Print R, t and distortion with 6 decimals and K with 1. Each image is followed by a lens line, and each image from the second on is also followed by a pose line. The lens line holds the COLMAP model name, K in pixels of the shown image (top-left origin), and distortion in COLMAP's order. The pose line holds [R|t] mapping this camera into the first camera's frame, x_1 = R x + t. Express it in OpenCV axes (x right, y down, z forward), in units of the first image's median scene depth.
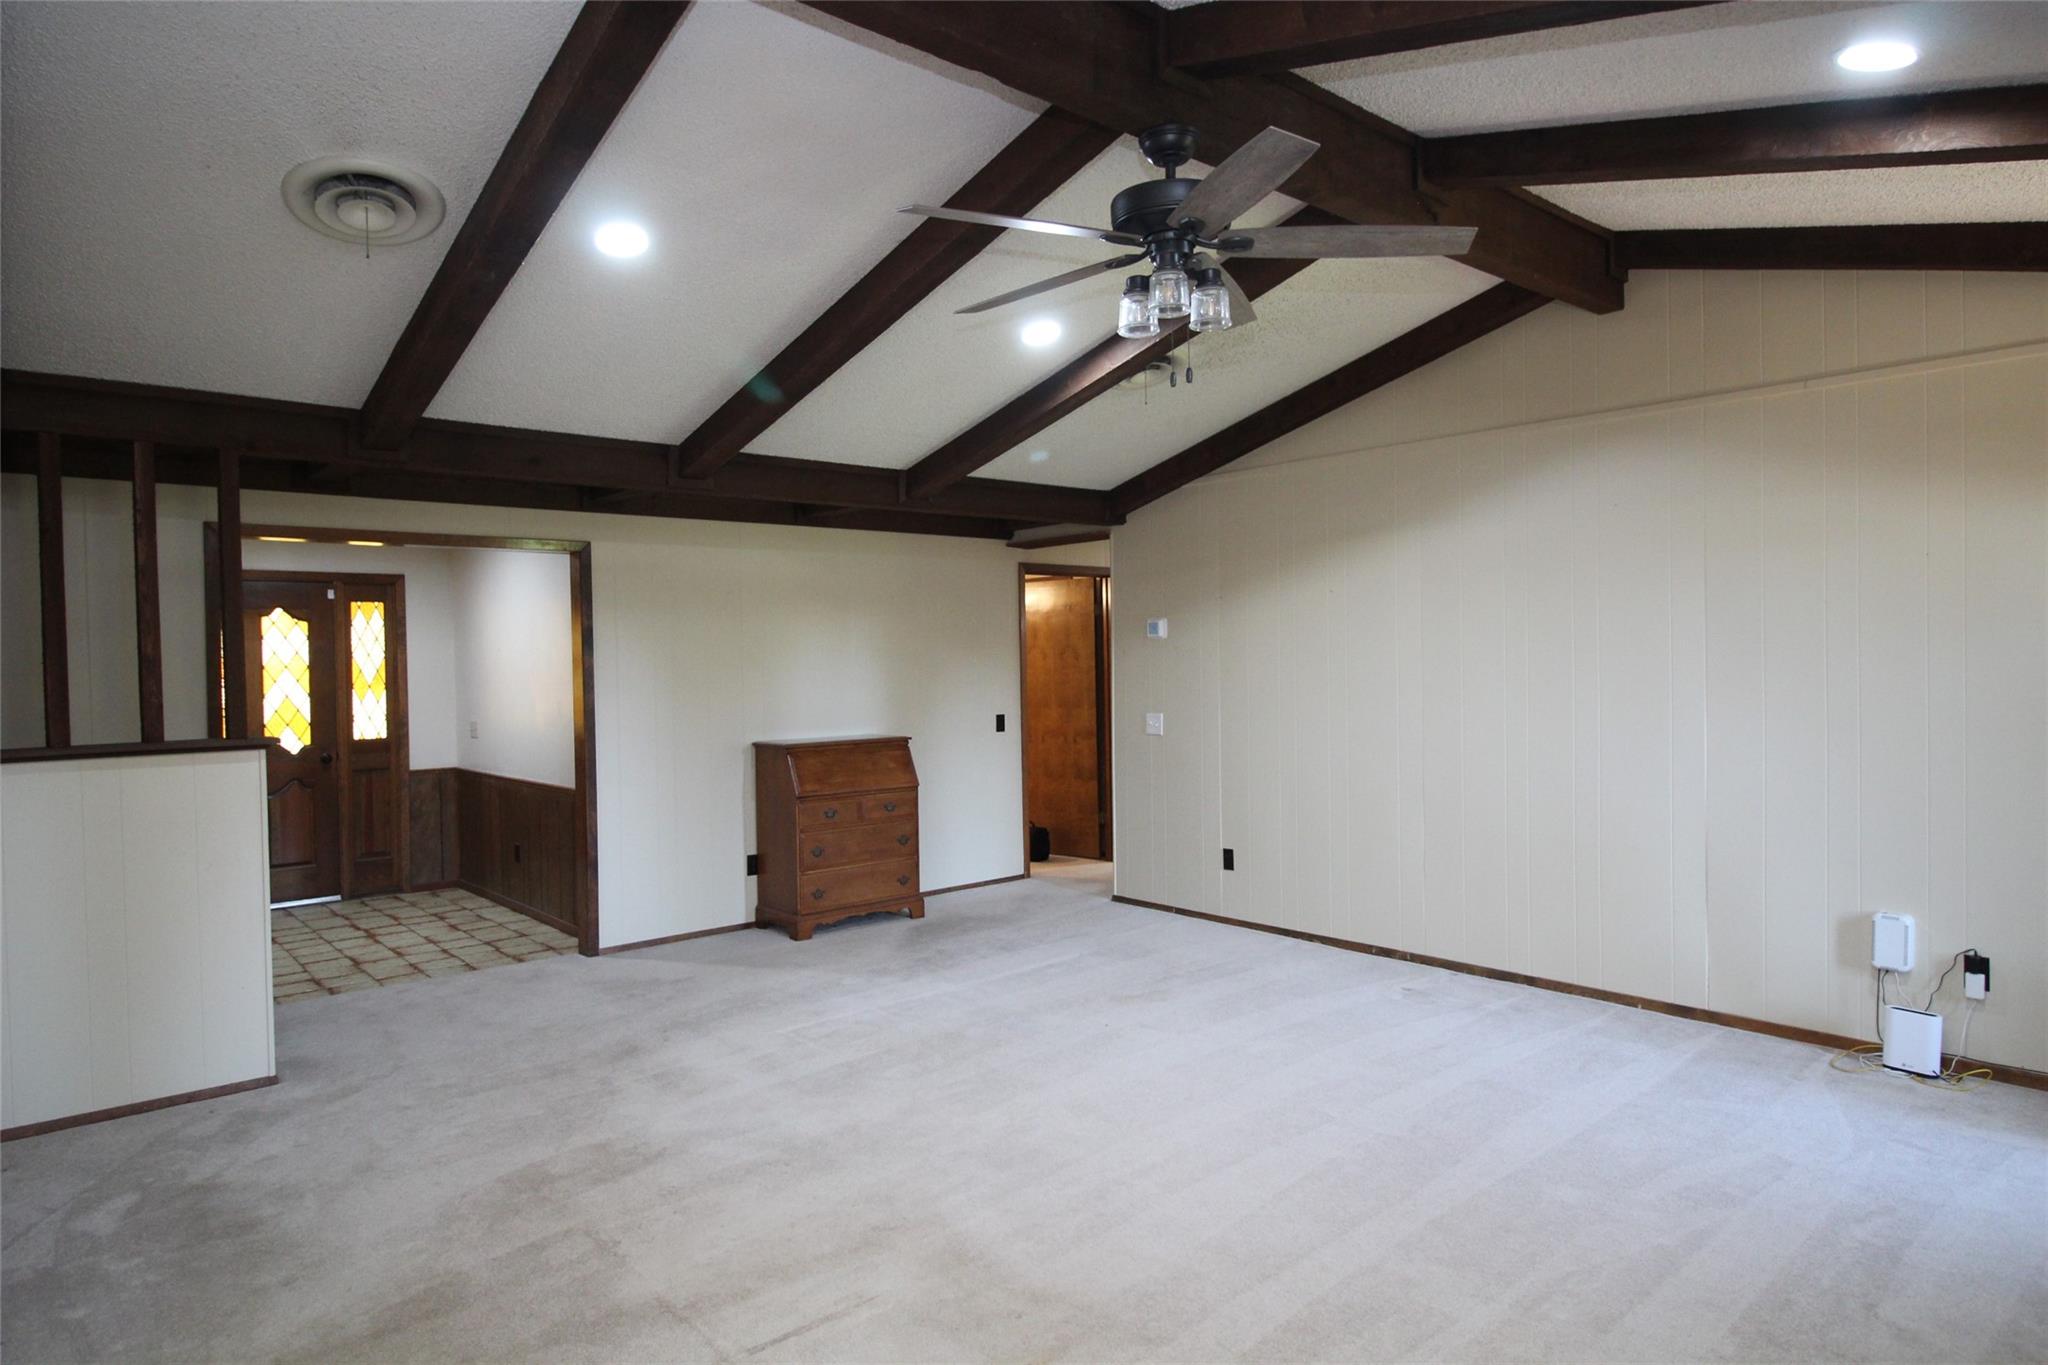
lens RADIAL K [[1207.0, 0, 1031.2], [0, 1207.0, 684.7], [0, 0, 1]] dist [0.004048, 0.001484]
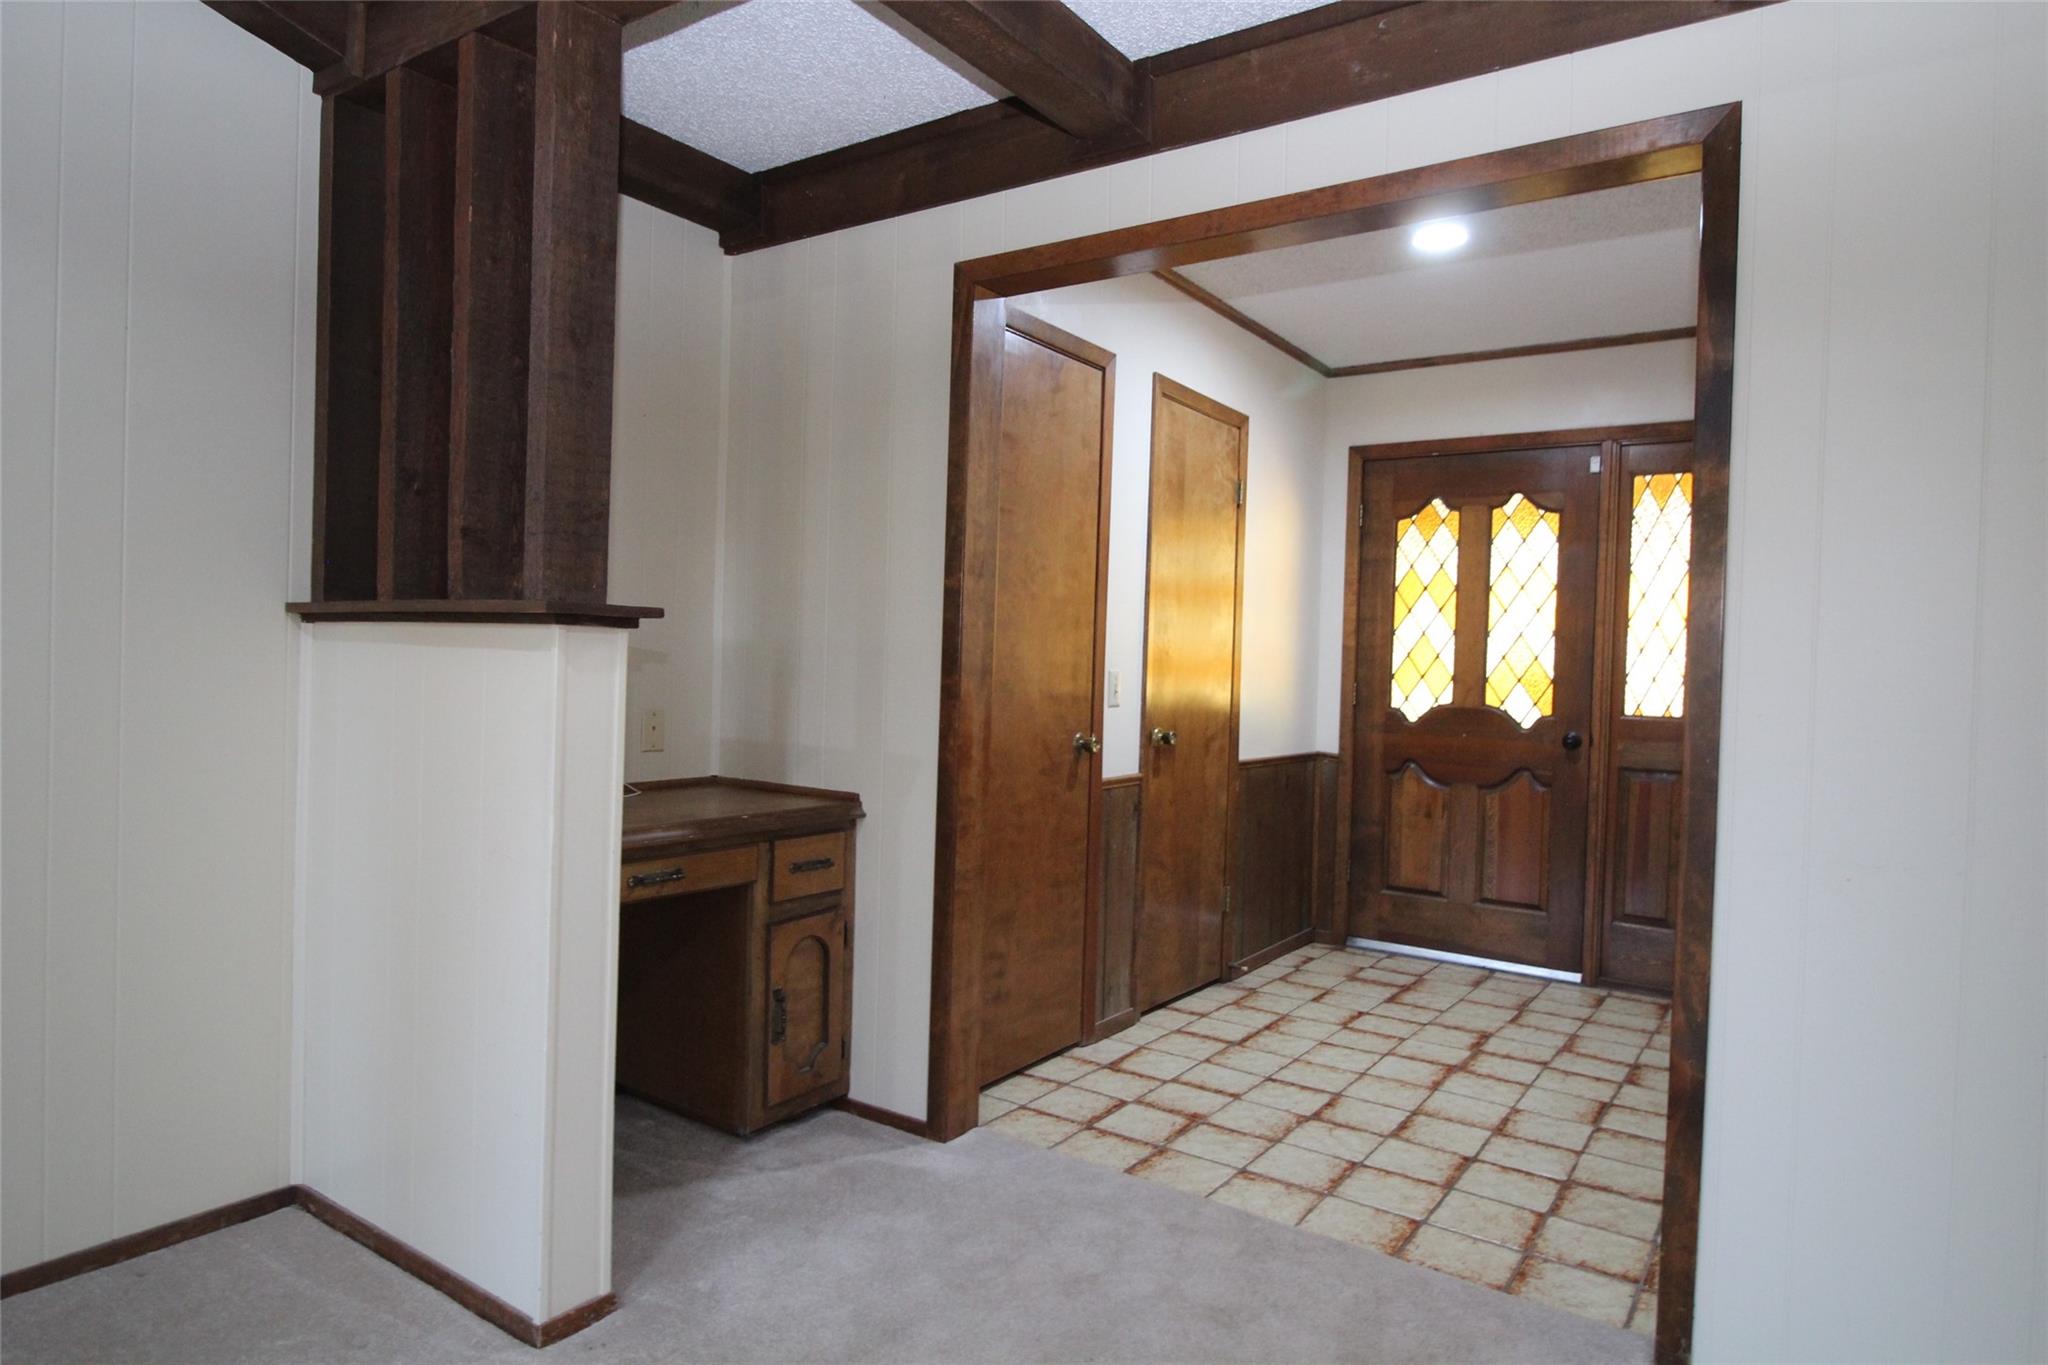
lens RADIAL K [[1207.0, 0, 1025.2], [0, 1207.0, 675.1], [0, 0, 1]] dist [0.004048, 0.001484]
pose [[0.254292, 0.036791, -0.966428, -0.075661], [-0.052740, 0.998317, 0.024127, 0.028449], [0.965688, 0.044834, 0.255804, 0.584336]]
